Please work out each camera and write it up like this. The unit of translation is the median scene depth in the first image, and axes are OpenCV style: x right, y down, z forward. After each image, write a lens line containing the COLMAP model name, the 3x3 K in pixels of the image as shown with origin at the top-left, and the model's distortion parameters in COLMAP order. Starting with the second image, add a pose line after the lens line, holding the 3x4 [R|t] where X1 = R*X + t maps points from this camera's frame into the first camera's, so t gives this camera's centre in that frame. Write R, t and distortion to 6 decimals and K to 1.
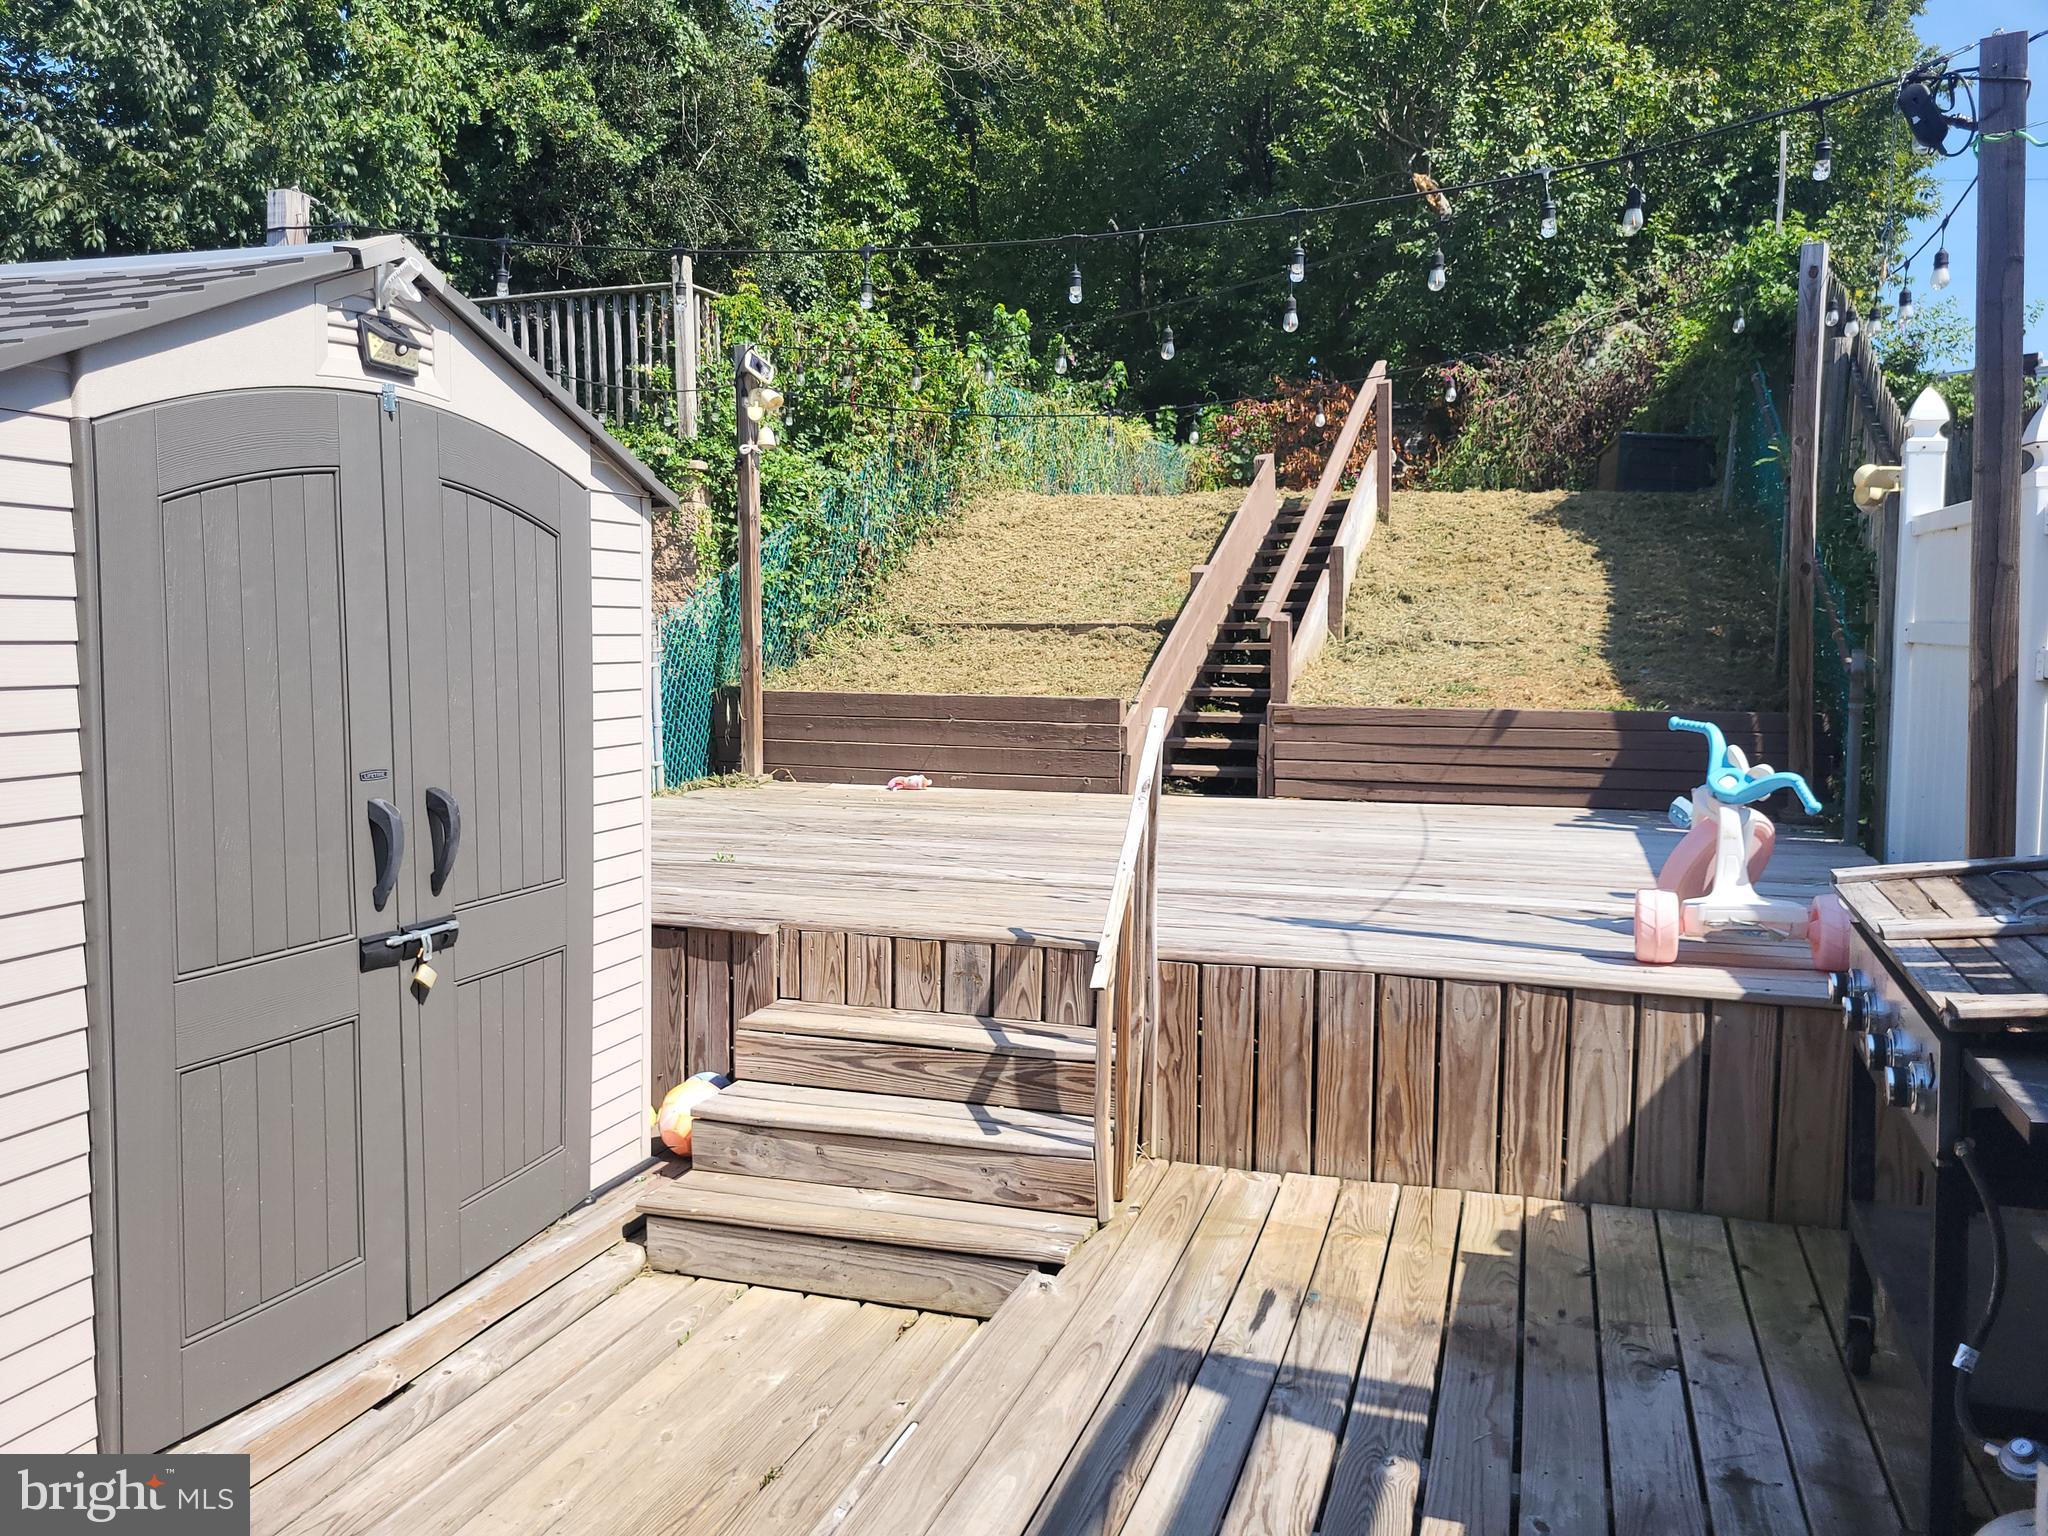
lens RADIAL K [[1558.7, 0, 1019.5], [0, 1558.7, 768.6], [0, 0, 1]] dist [0.044661, -0.036372]
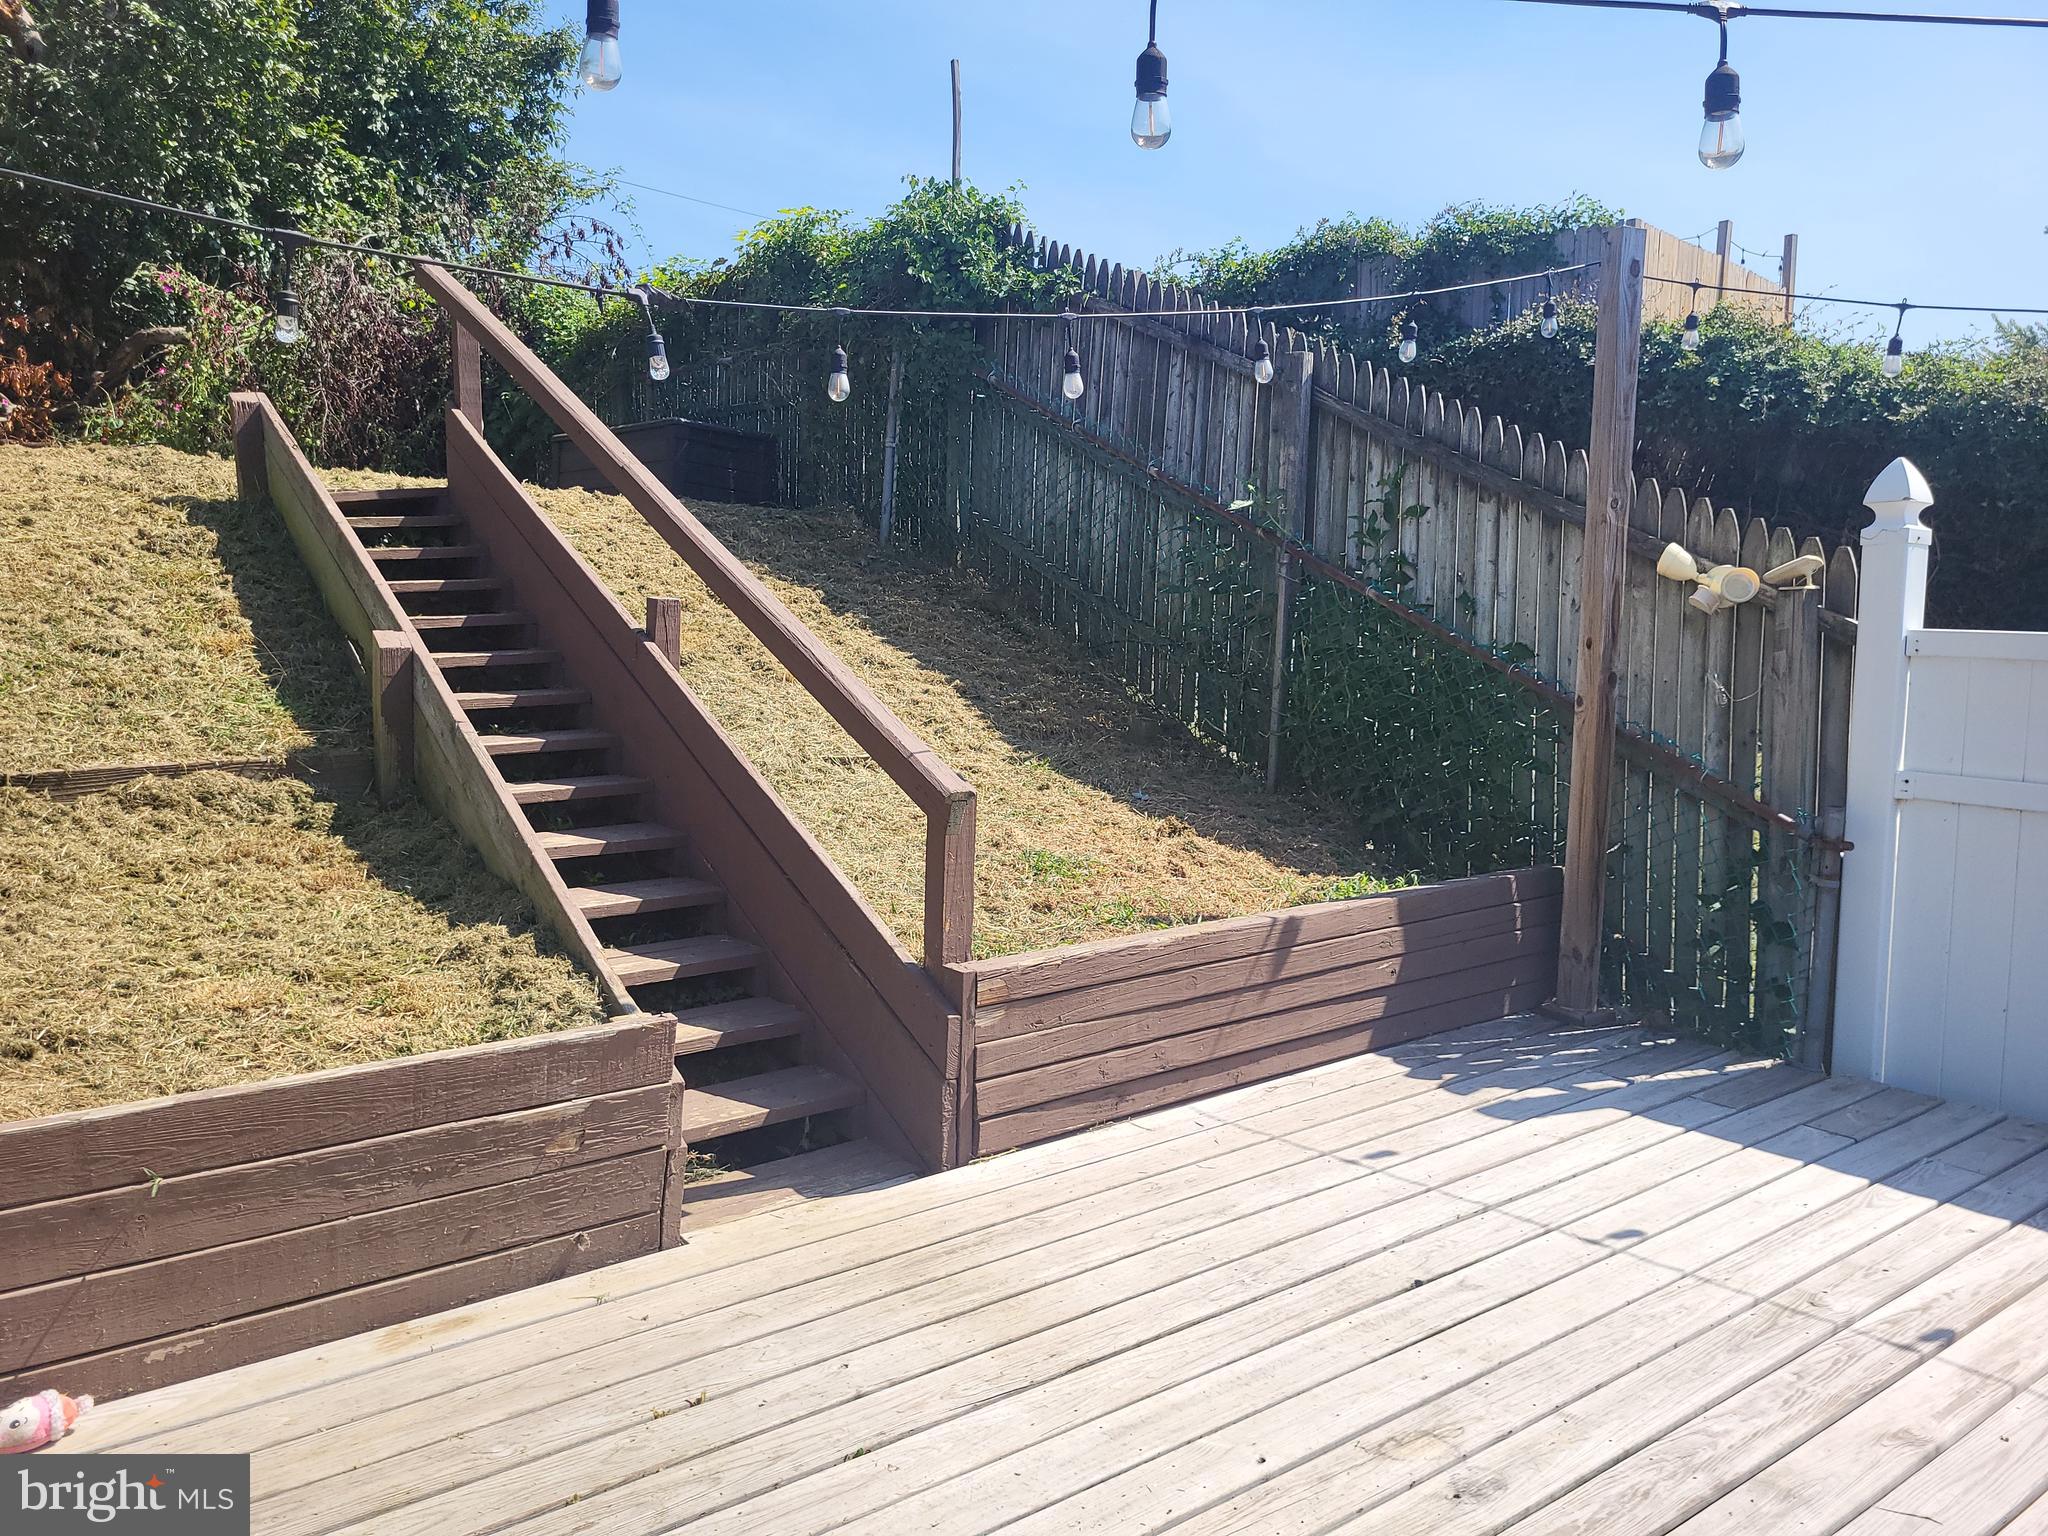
lens RADIAL K [[1558.7, 0, 1029.1], [0, 1558.7, 754.3], [0, 0, 1]] dist [0.044661, -0.036372]
pose [[0.544111, -0.079801, 0.835209, -0.222045], [0.070163, 0.996307, 0.049485, -0.130231], [-0.836074, 0.031675, 0.547701, 0.732771]]
